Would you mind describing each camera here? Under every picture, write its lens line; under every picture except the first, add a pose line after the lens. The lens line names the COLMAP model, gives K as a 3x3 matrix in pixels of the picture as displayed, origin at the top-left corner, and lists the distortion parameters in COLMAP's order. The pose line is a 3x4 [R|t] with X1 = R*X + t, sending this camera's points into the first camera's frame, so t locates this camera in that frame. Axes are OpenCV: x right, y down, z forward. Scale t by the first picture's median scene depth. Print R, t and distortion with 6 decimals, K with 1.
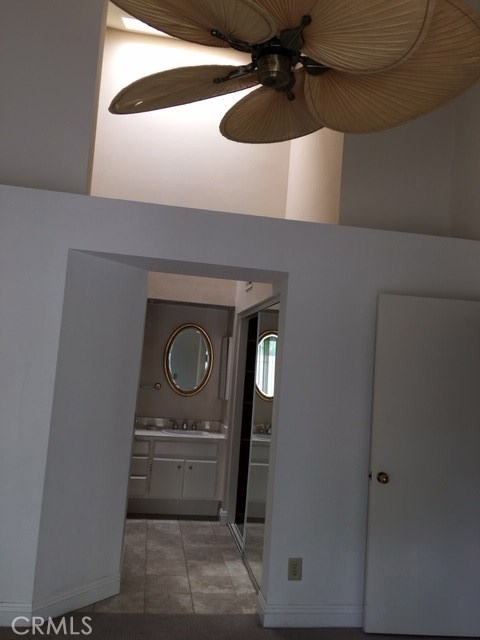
lens RADIAL K [[539.3, 0, 240.0], [0, 539.3, 320.0], [0, 0, 1]] dist [0.083284, -0.130498]
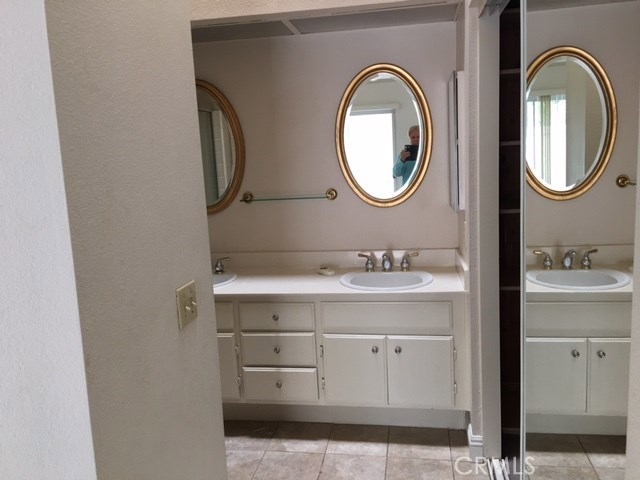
lens RADIAL K [[539.3, 0, 315.3], [0, 539.3, 243.0], [0, 0, 1]] dist [0.083284, -0.130498]
pose [[0.934599, -0.070353, -0.348677, 0.018649], [0.148538, 0.967877, 0.202854, 0.062643], [0.323206, -0.241379, 0.915027, 0.535665]]
